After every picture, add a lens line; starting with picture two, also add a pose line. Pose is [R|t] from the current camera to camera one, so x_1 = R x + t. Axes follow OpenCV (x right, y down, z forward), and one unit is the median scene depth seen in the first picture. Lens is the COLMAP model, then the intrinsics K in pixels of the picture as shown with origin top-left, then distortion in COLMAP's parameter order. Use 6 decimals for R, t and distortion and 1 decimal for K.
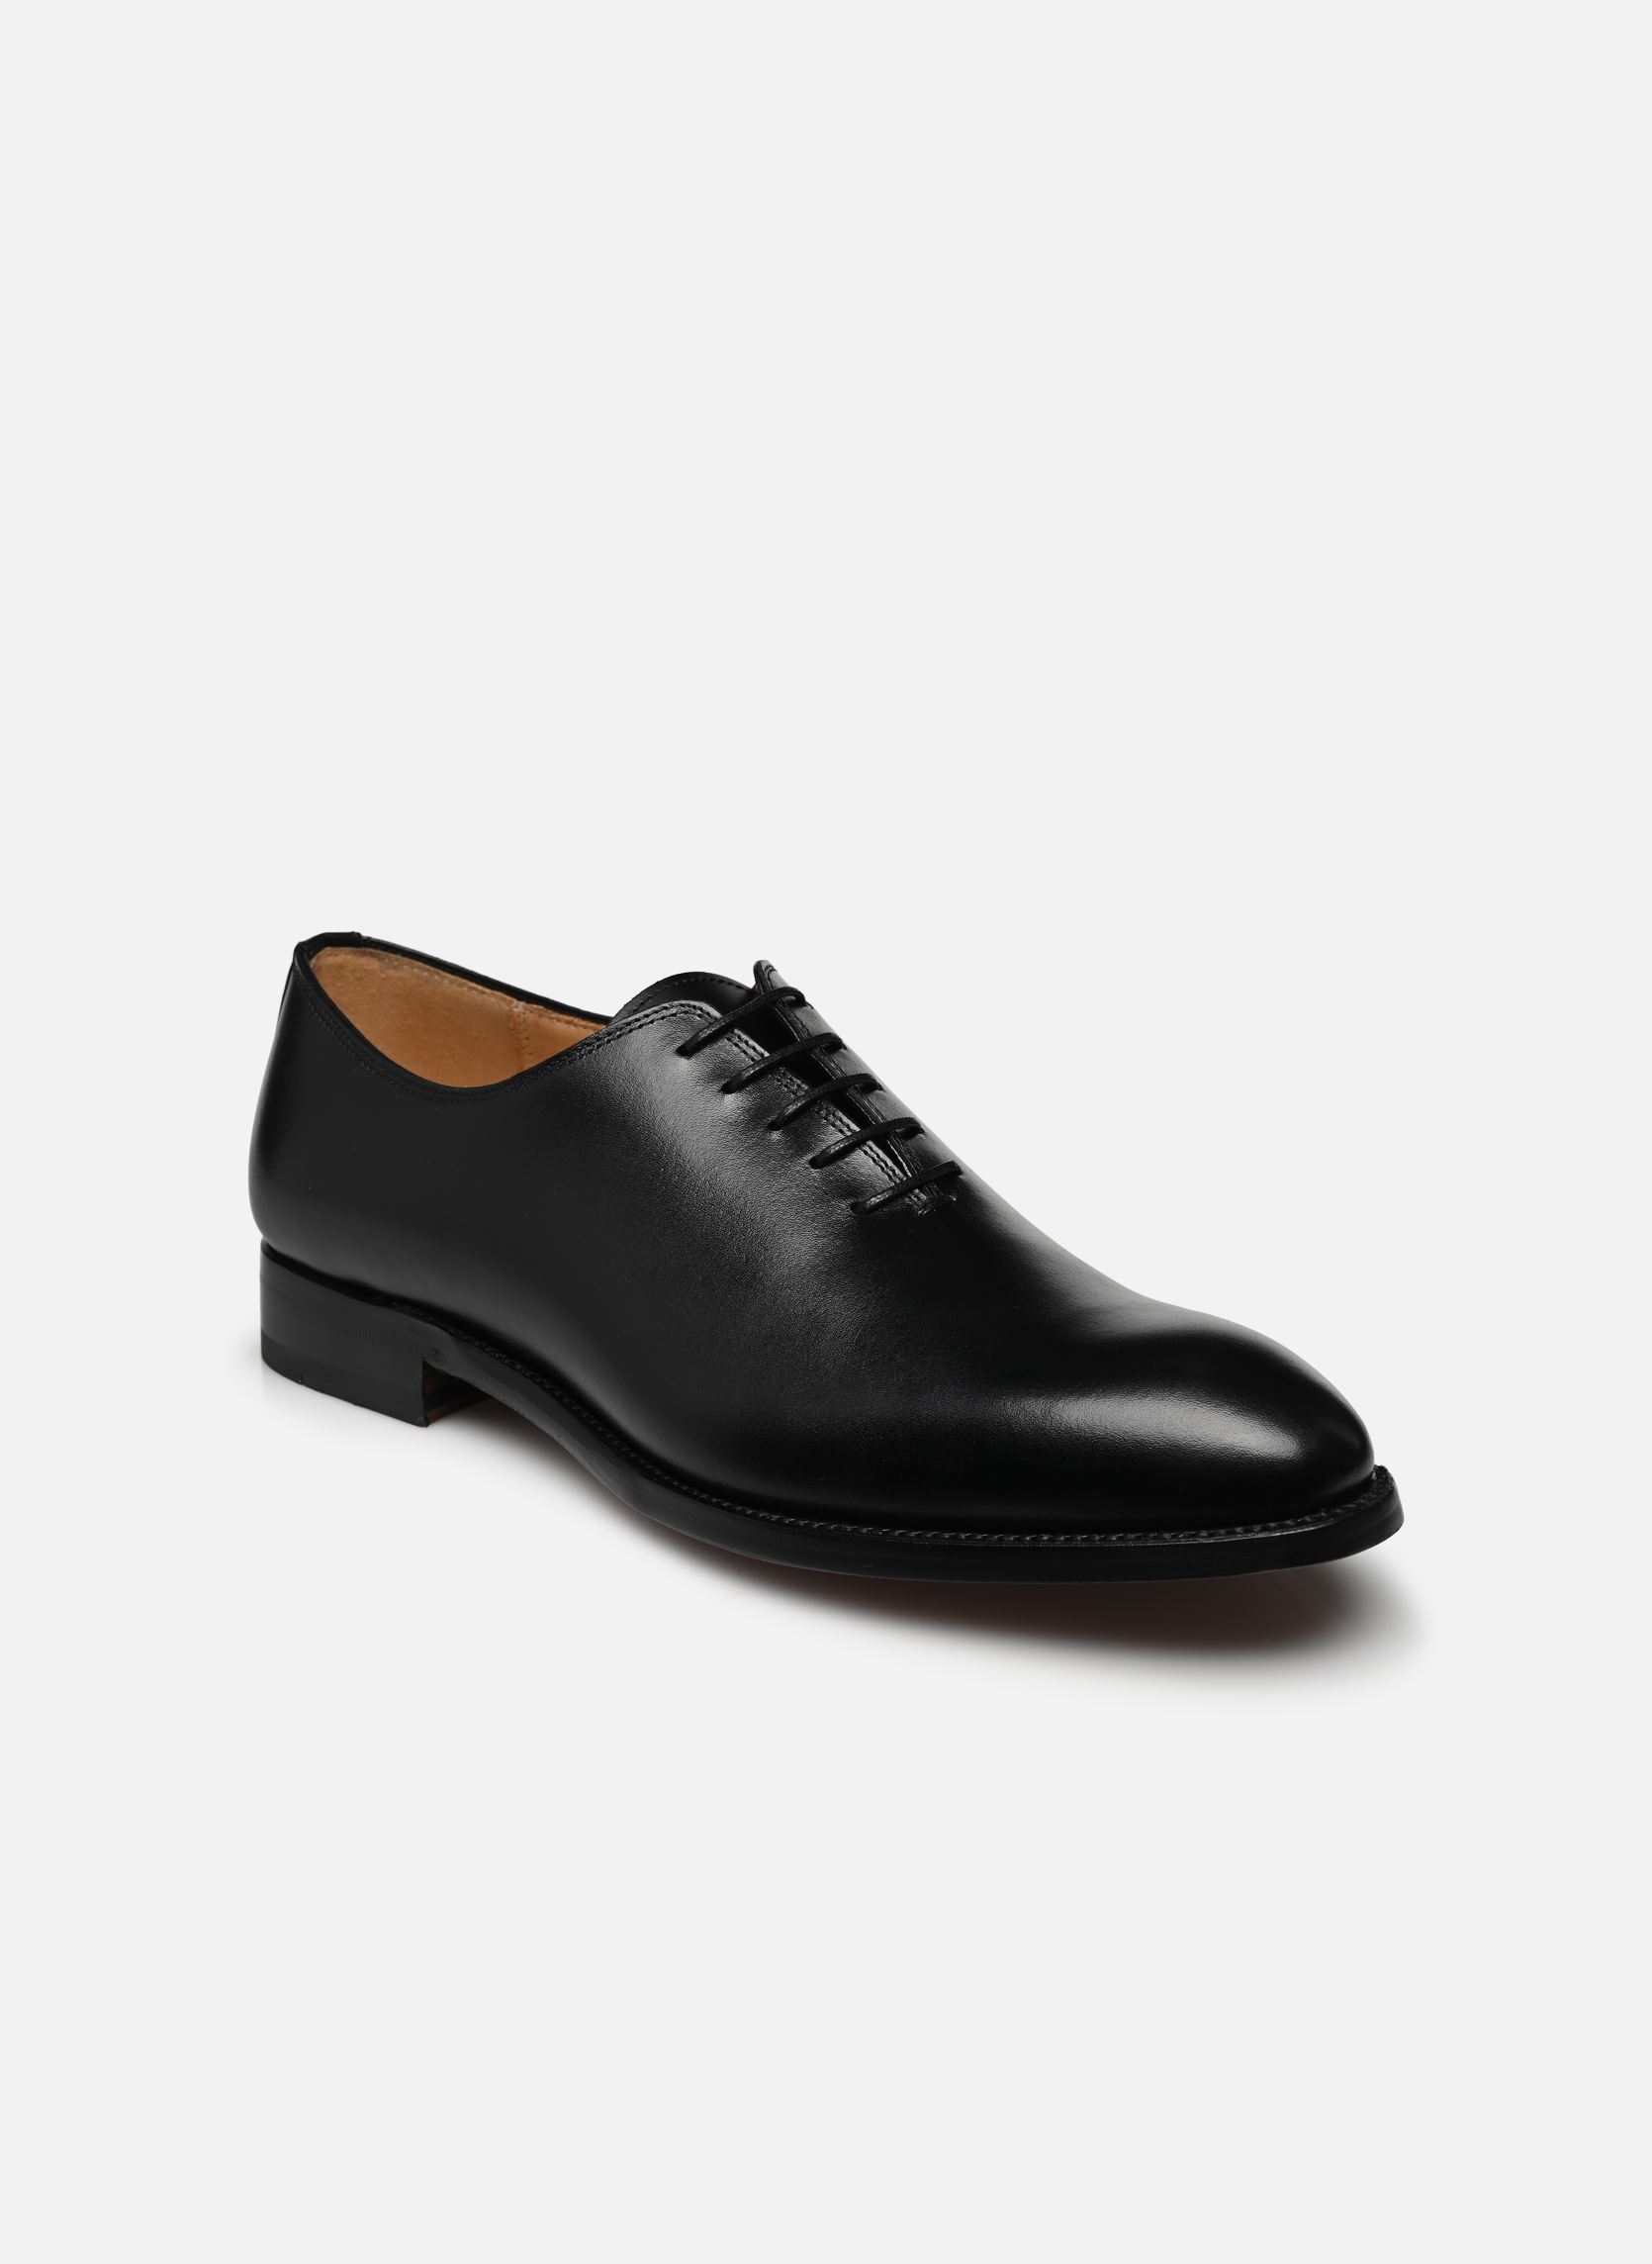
lens RADIAL K [[7260.4, 0, 823.5], [0, 7260.4, 1126.0], [0, 0, 1]] dist [-0.028333, 0.000000]
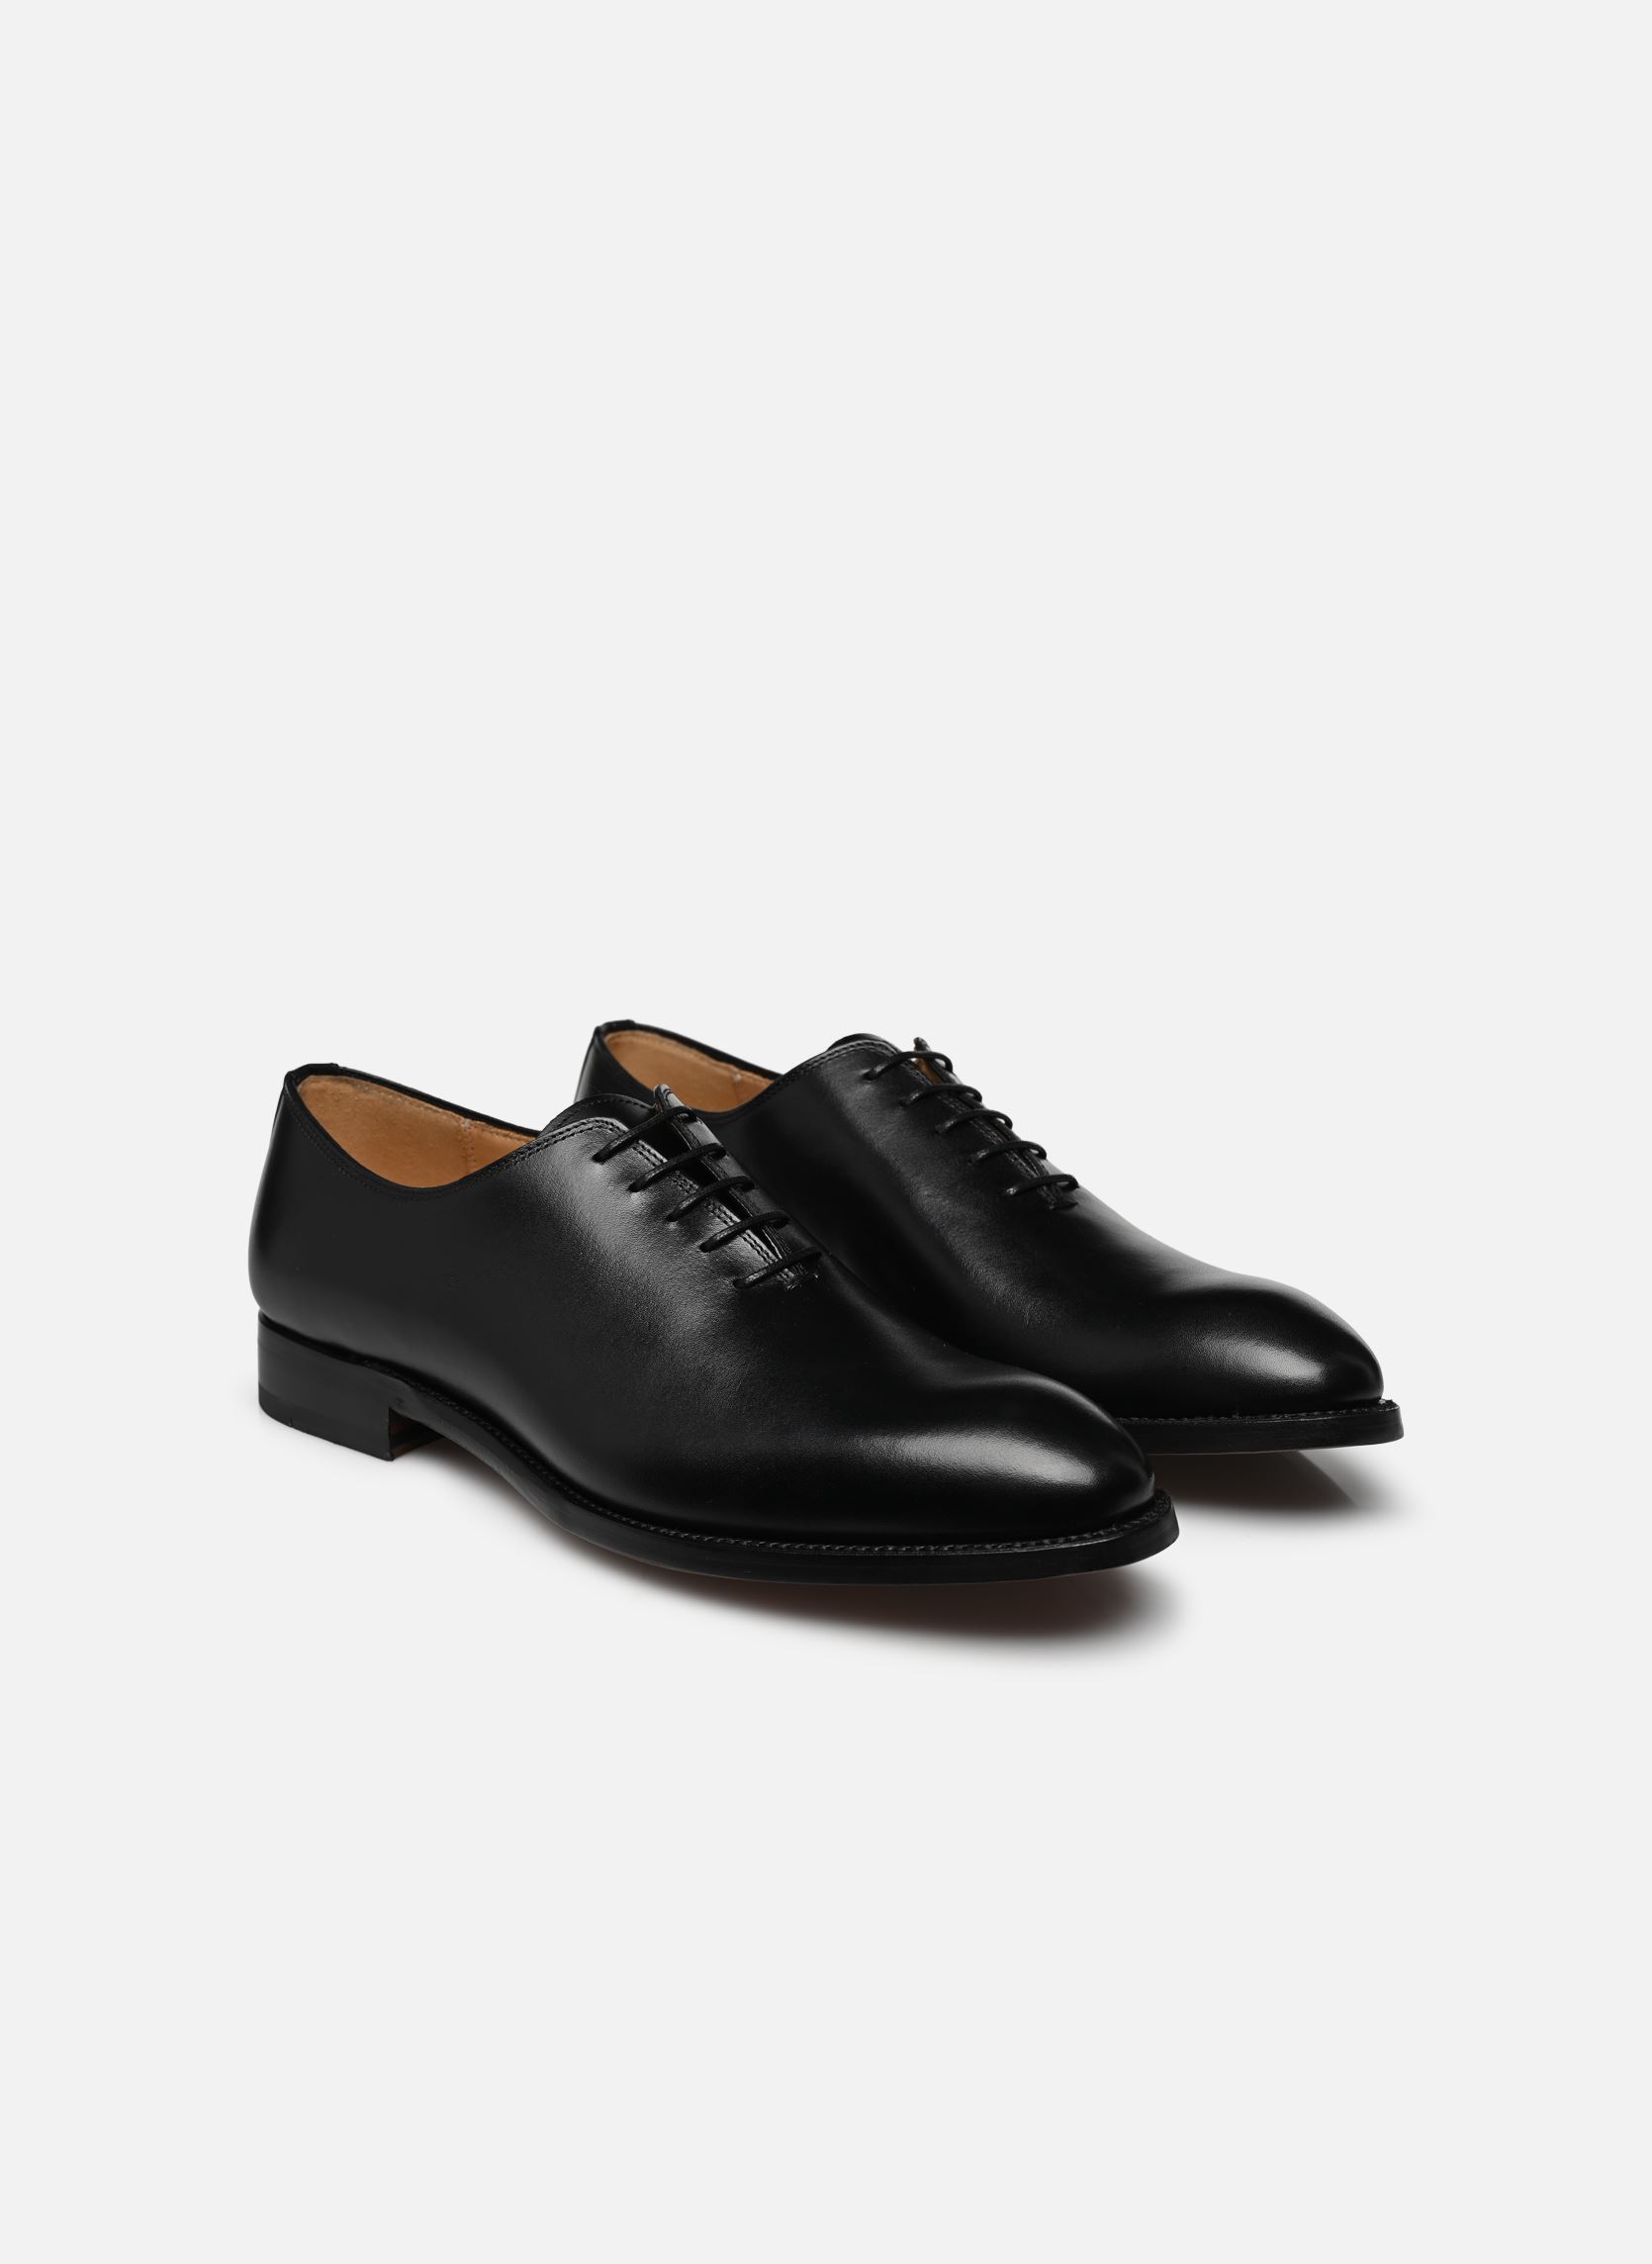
lens RADIAL K [[7260.4, 0, 830.1], [0, 7260.4, 1138.3], [0, 0, 1]] dist [-0.028333, 0.000000]
pose [[0.999947, -0.002926, 0.009917, 0.008120], [0.002928, 0.999996, -0.000141, -0.013394], [-0.009917, 0.000170, 0.999951, -0.243224]]
